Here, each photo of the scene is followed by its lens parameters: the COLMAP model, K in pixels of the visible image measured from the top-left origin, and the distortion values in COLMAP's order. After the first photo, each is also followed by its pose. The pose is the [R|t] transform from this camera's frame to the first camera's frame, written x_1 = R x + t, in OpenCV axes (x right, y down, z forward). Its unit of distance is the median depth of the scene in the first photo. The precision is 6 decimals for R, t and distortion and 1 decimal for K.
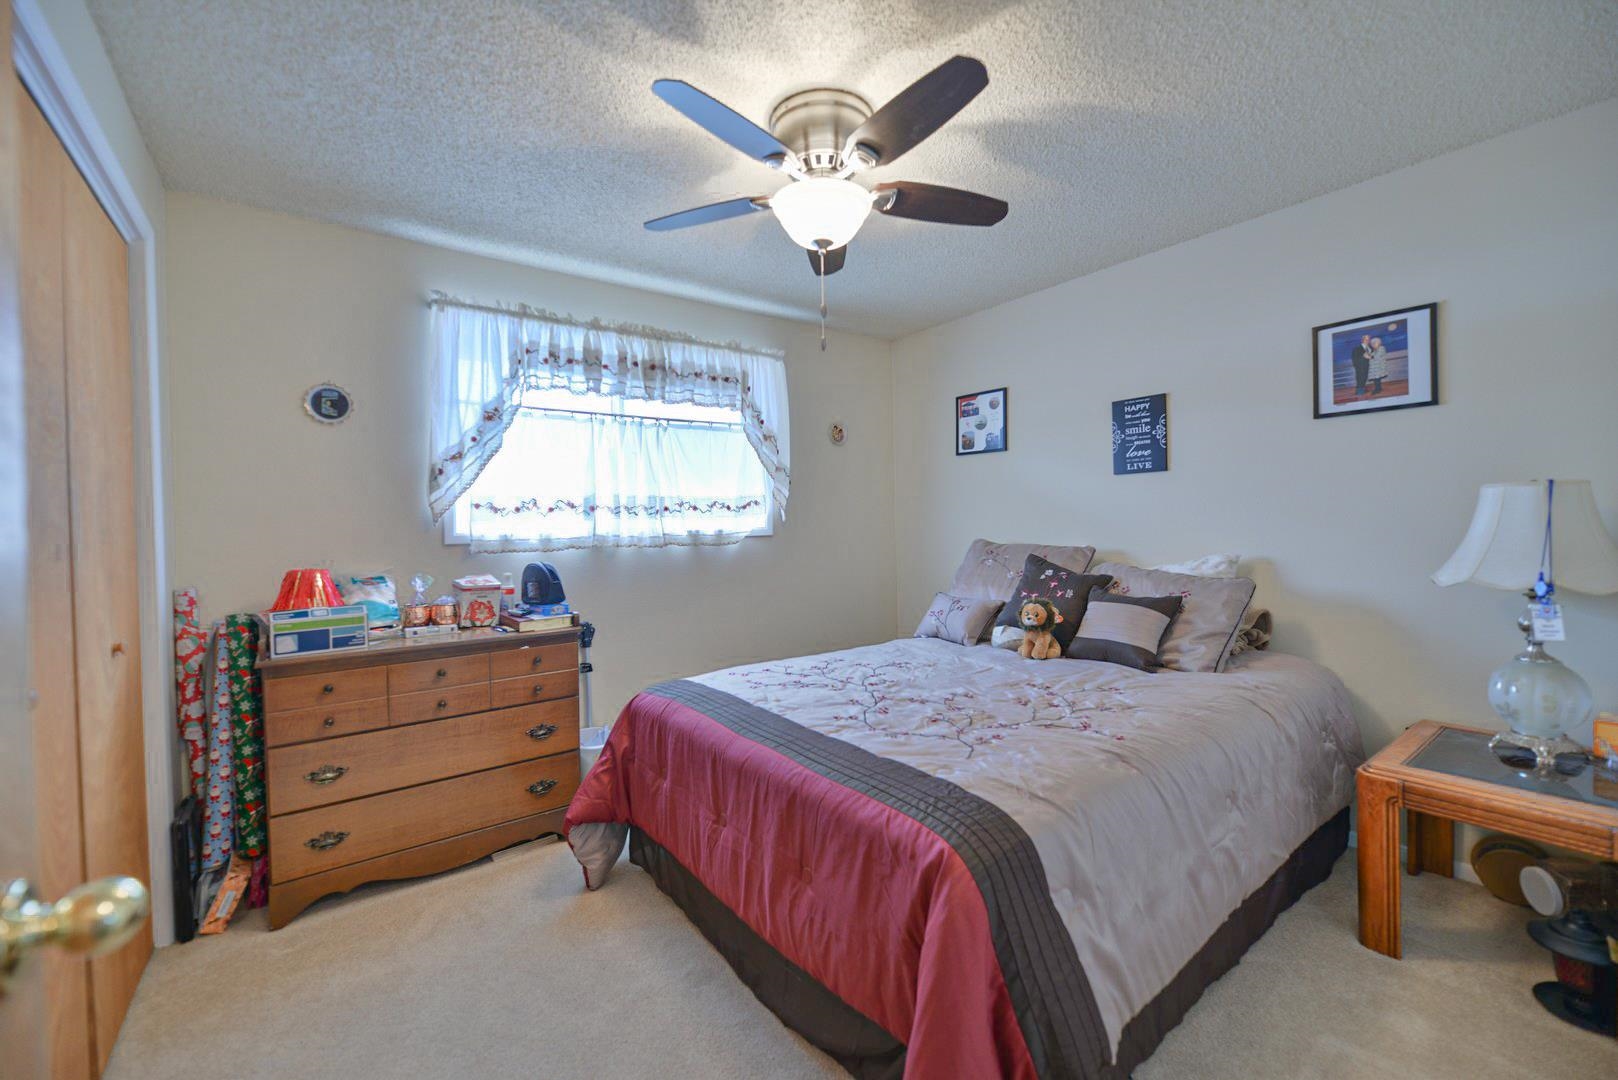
lens RADIAL K [[642.8, 0, 807.5], [0, 642.8, 541.0], [0, 0, 1]] dist [-0.002194, -0.002295]
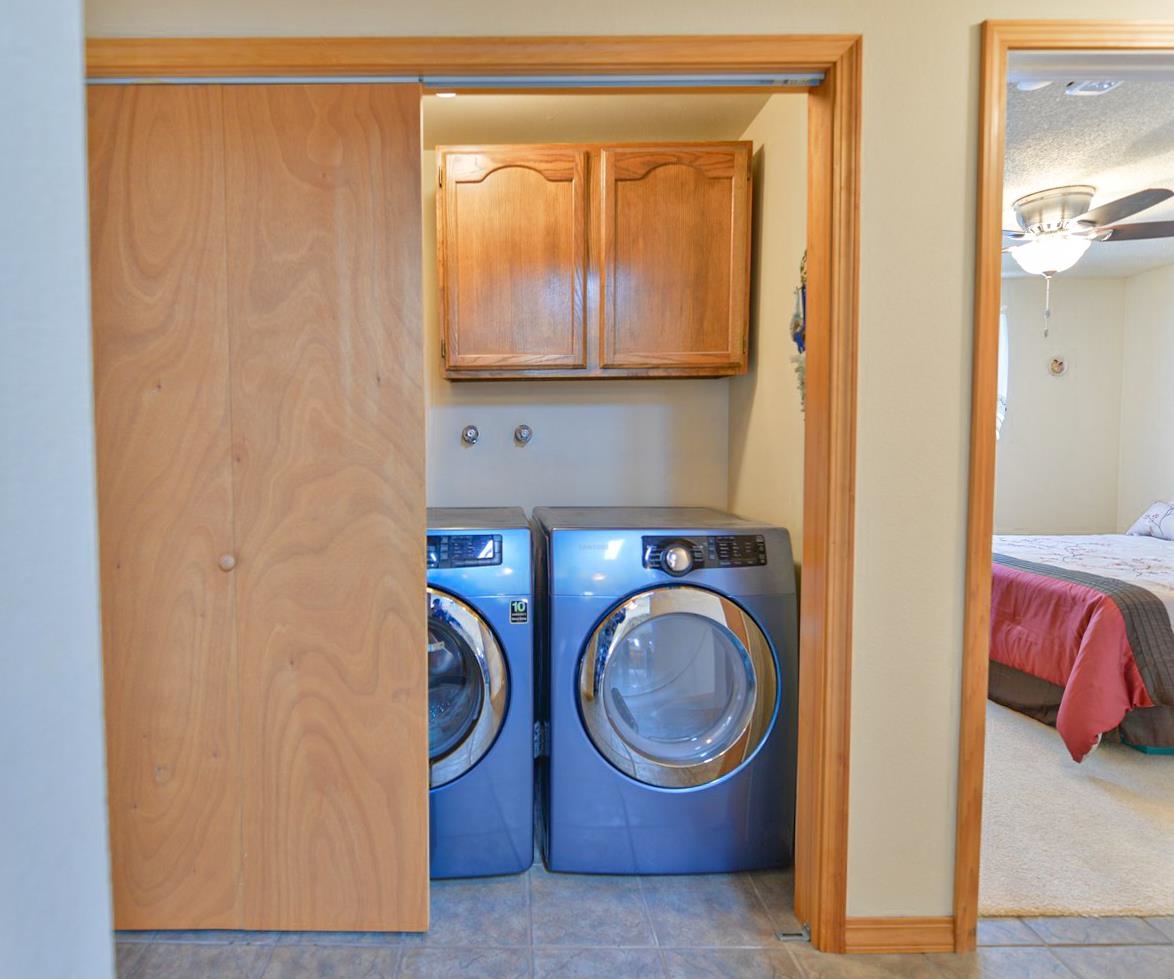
lens RADIAL K [[555.8, 0, 583.7], [0, 555.8, 481.0], [0, 0, 1]] dist [-0.003269, -0.000903]
pose [[0.791658, 0.049252, -0.608976, -0.044262], [-0.020549, 0.998328, 0.054028, 0.025583], [0.610619, -0.030258, 0.791346, -1.279112]]
